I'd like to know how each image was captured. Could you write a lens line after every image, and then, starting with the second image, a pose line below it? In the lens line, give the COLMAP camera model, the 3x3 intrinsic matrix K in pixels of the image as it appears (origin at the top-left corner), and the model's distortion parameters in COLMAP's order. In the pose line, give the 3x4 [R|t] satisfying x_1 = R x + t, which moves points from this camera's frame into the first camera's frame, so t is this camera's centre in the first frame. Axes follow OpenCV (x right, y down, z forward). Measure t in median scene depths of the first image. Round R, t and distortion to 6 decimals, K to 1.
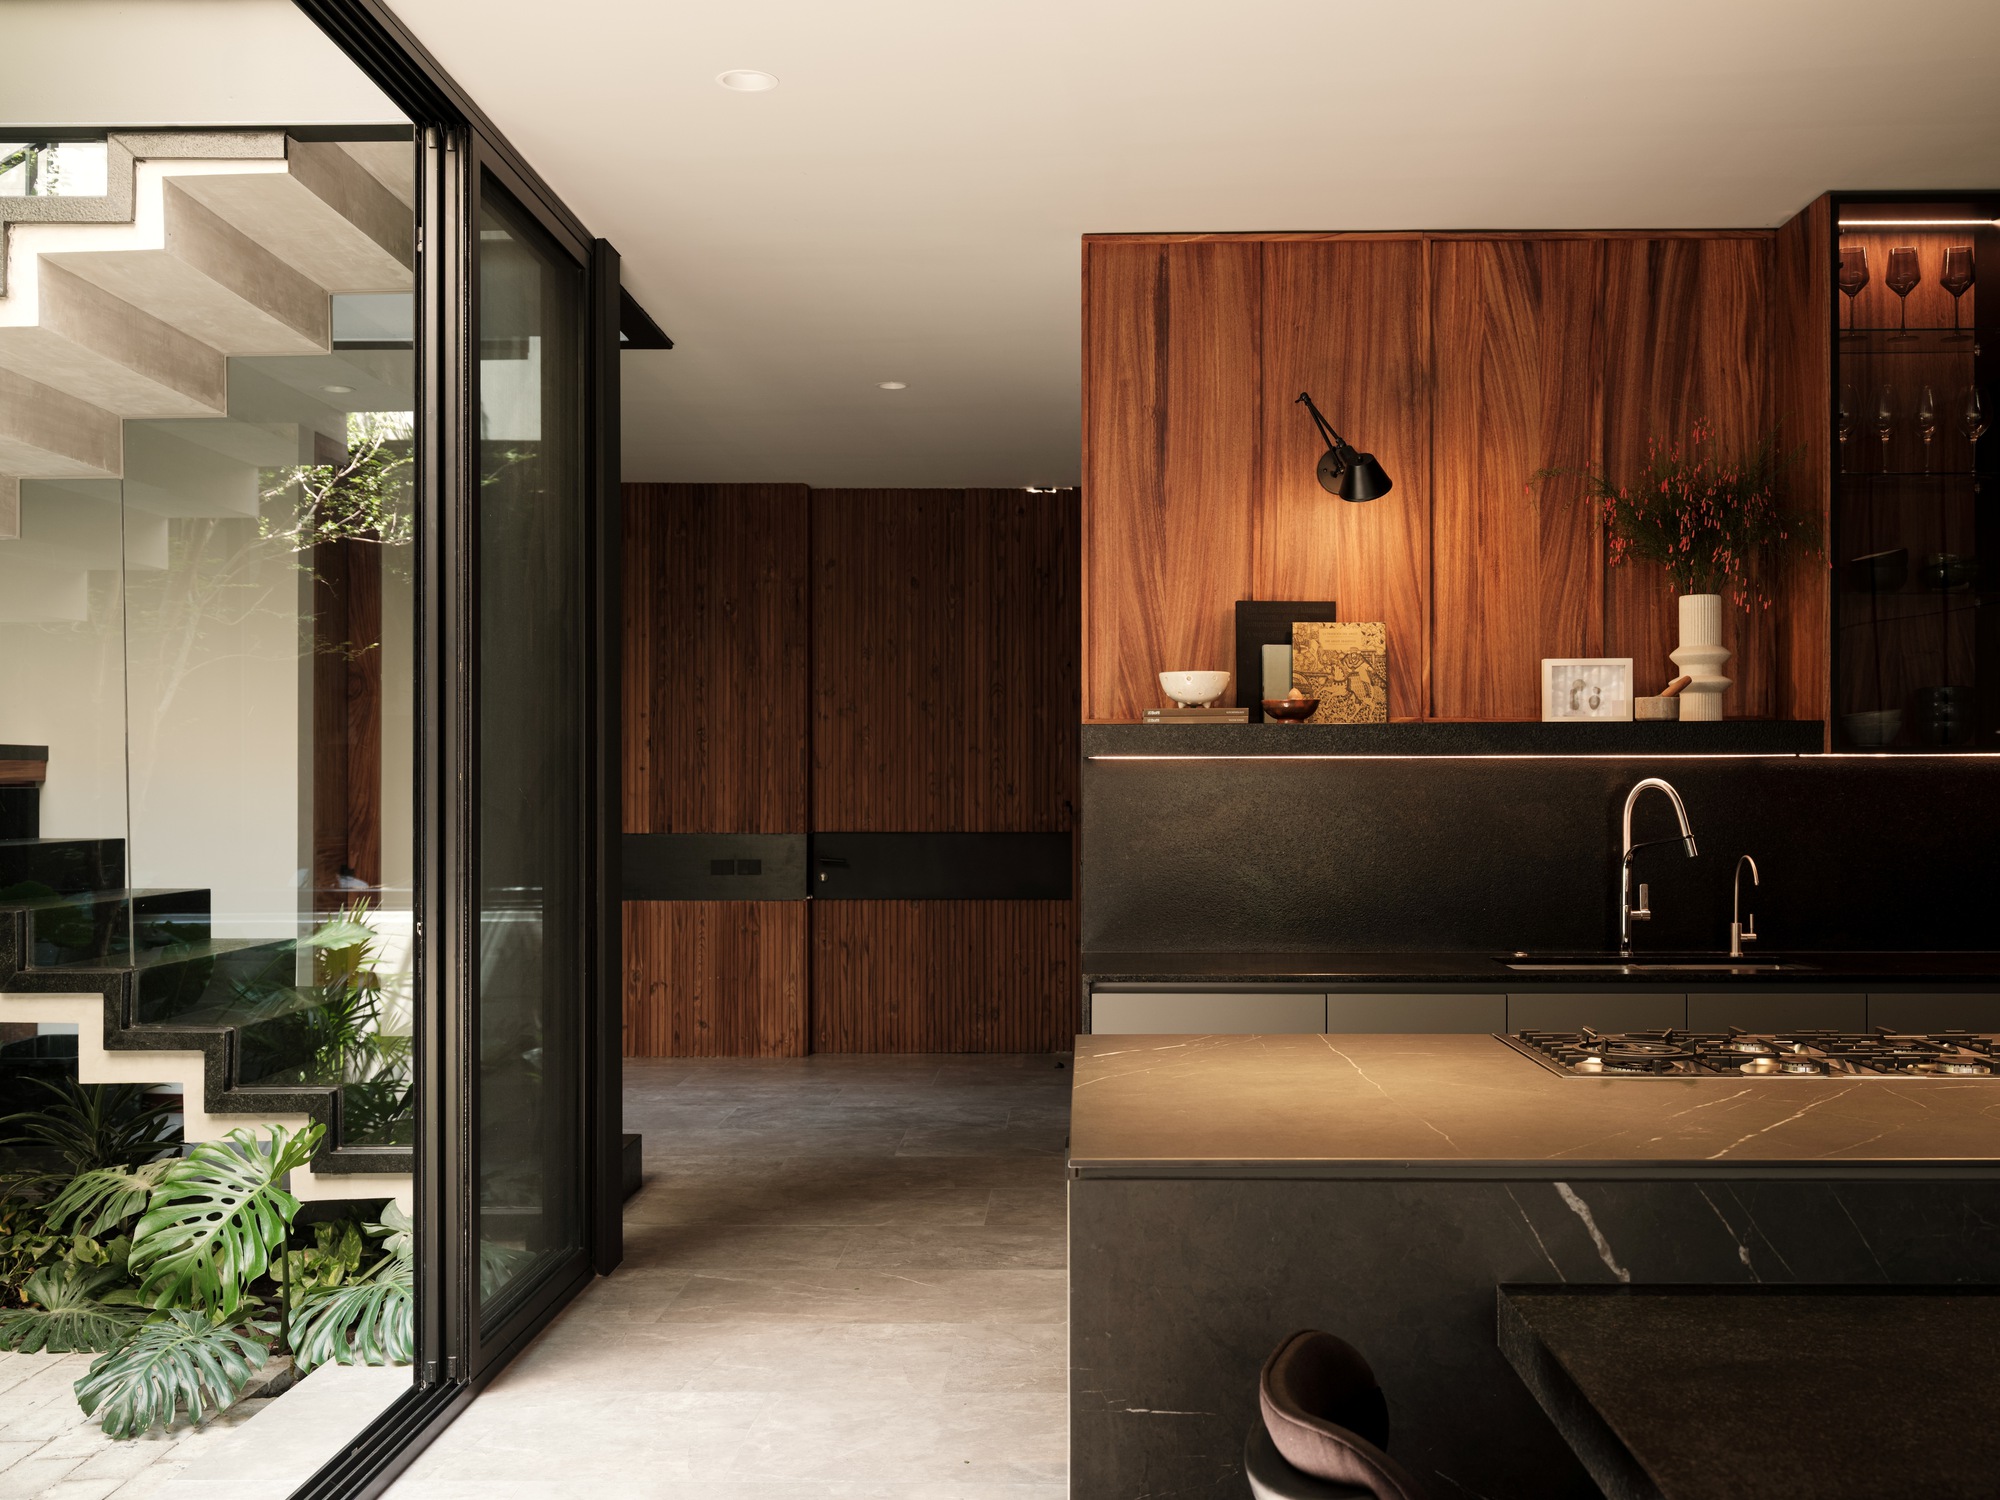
lens RADIAL K [[3133.8, 0, 1000.0], [0, 3133.8, 750.0], [0, 0, 1]] dist [0.046546, -0.229564]
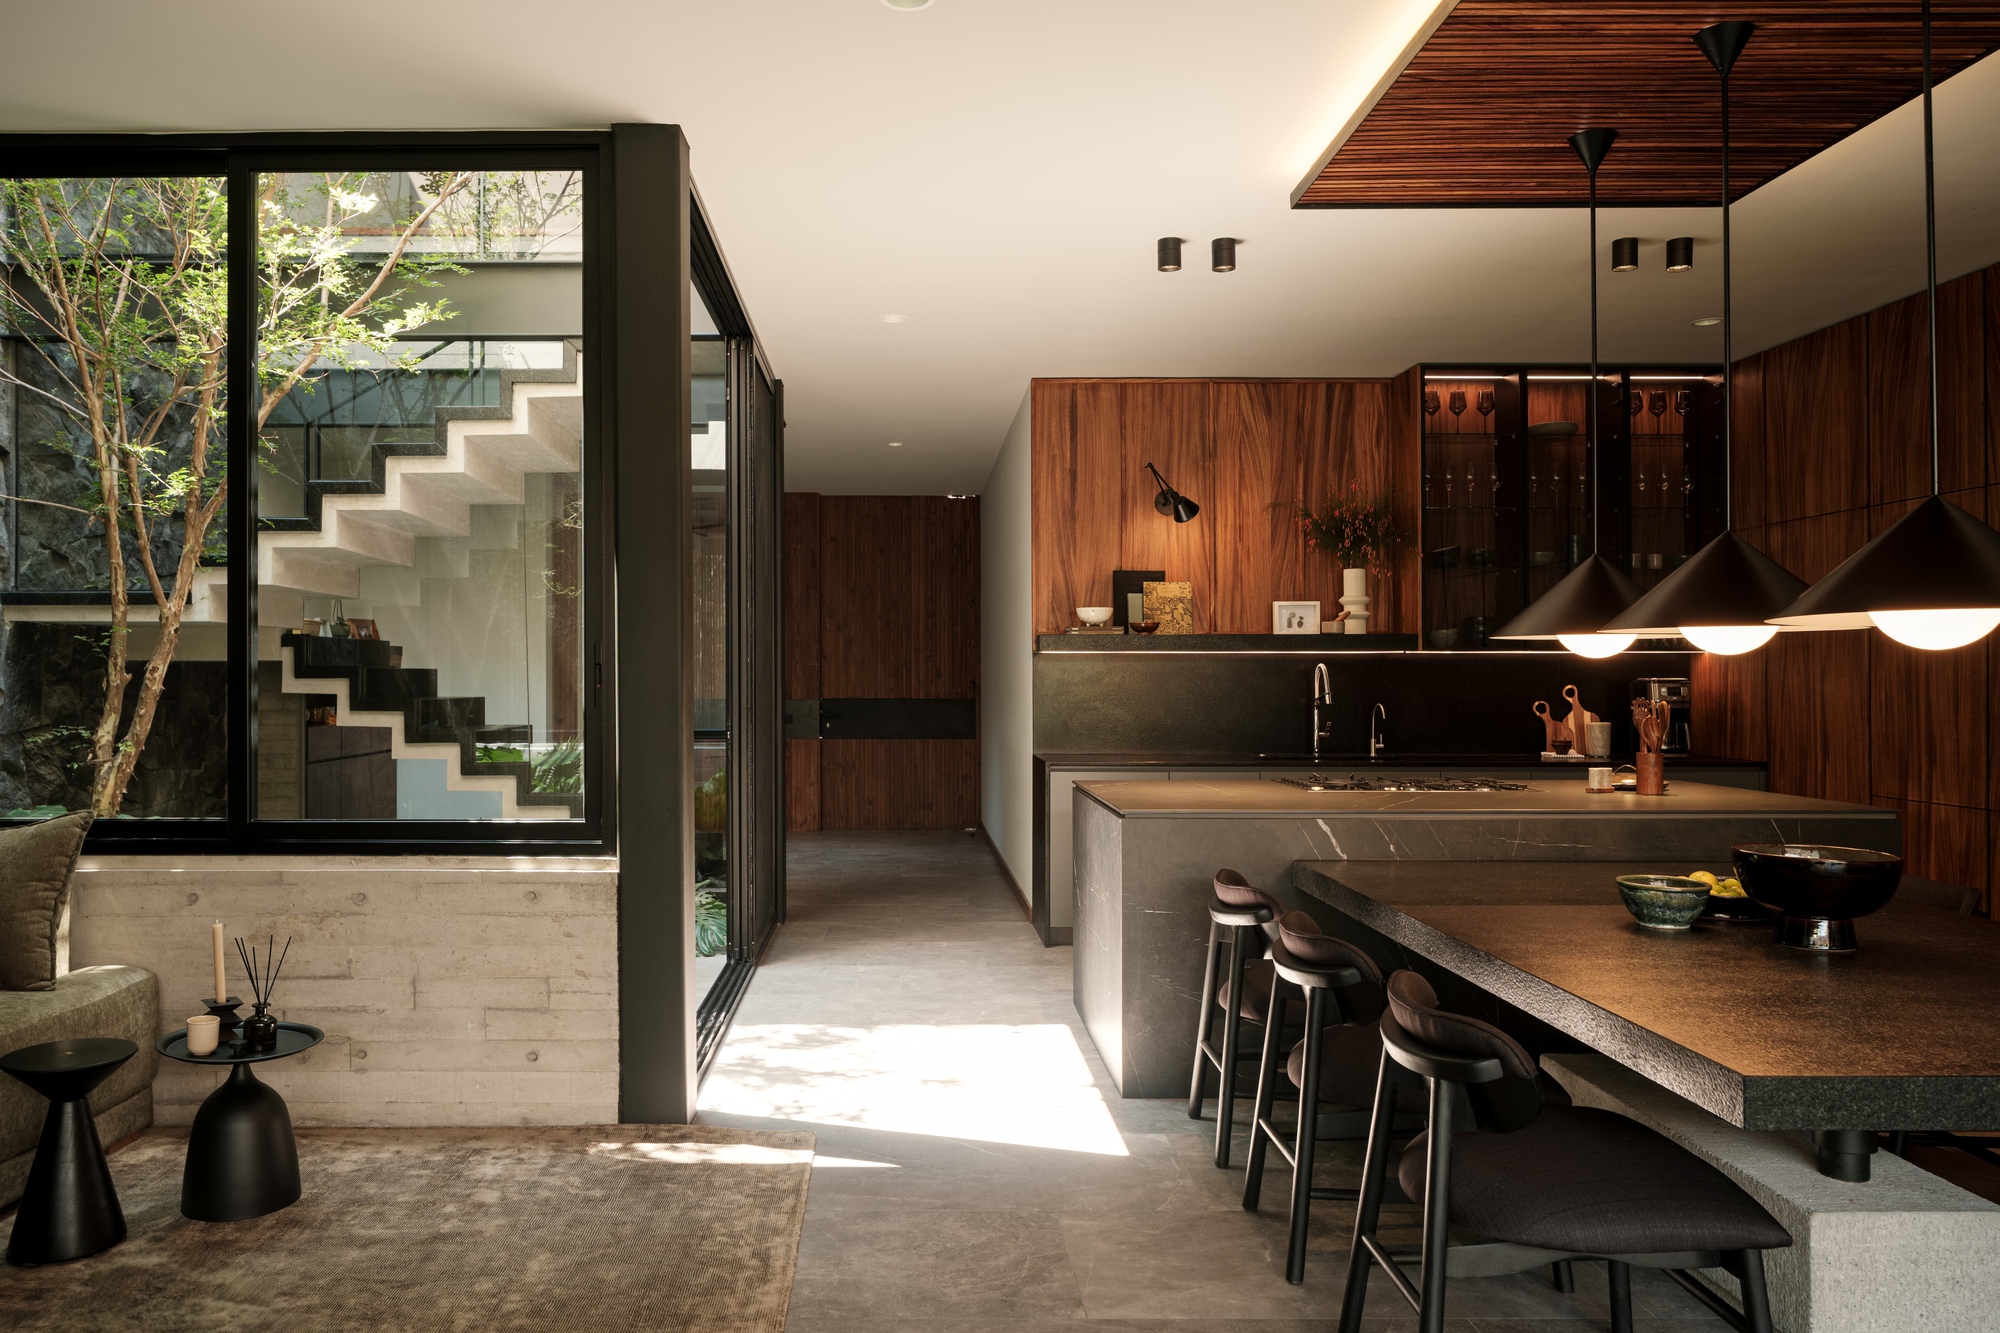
lens RADIAL K [[2220.0, 0, 877.6], [0, 2220.0, 623.9], [0, 0, 1]] dist [-0.019262, 0.010066]
pose [[0.999768, 0.001843, 0.021462, -0.096780], [-0.001554, 0.999908, -0.013480, 0.003487], [-0.021485, 0.013444, 0.999679, -0.347904]]
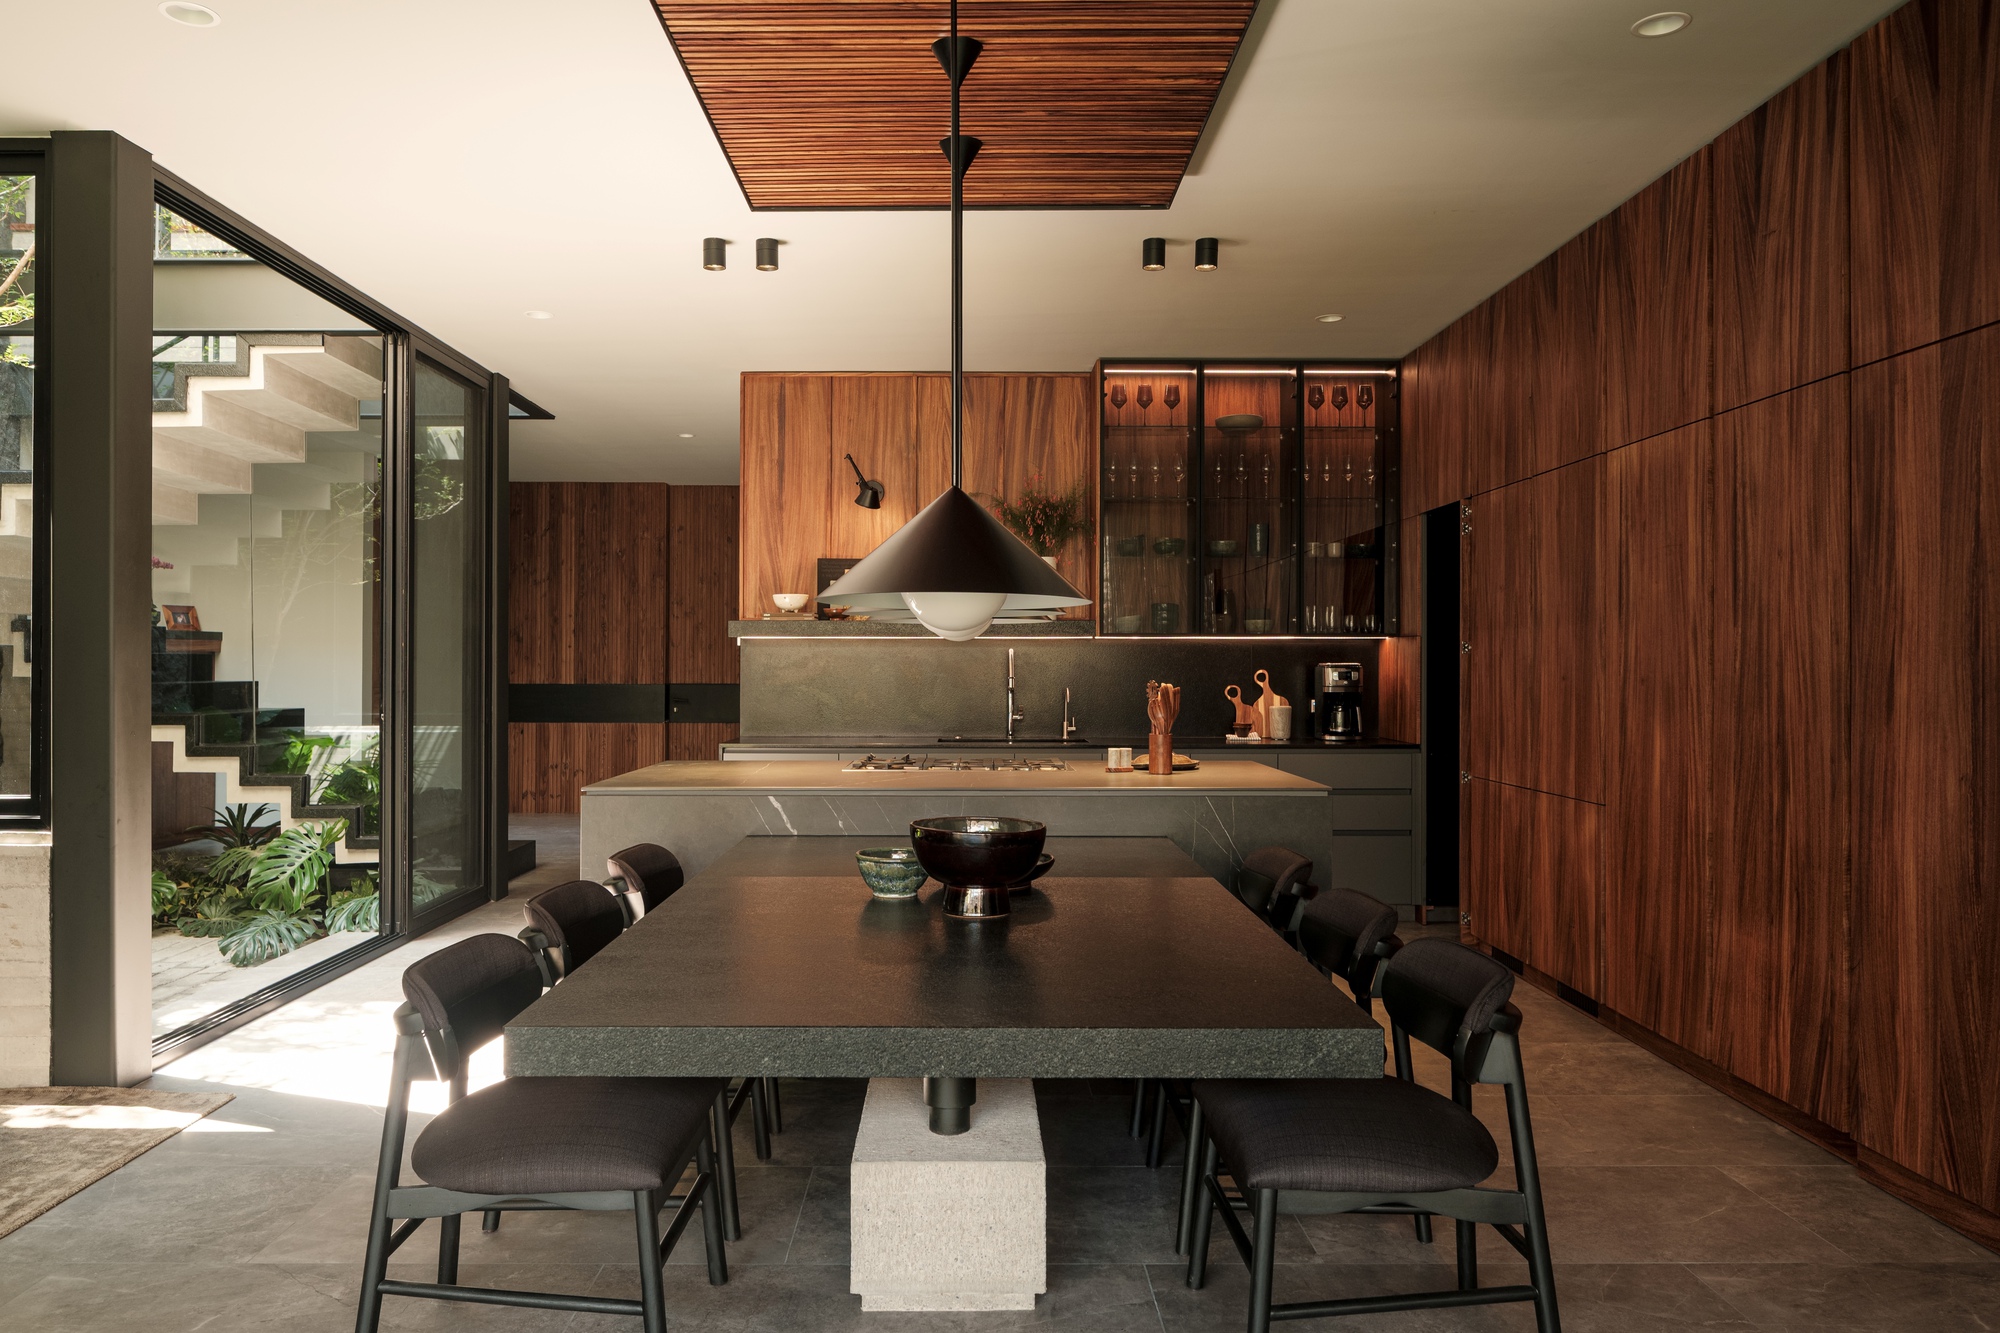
lens RADIAL K [[2189.4, 0, 992.4], [0, 2189.4, 623.8], [0, 0, 1]] dist [-0.020574, 0.016629]
pose [[0.999503, 0.002291, 0.031453, 0.141480], [-0.002044, 0.999967, -0.007887, 0.004203], [-0.031470, 0.007819, 0.999474, -0.378167]]
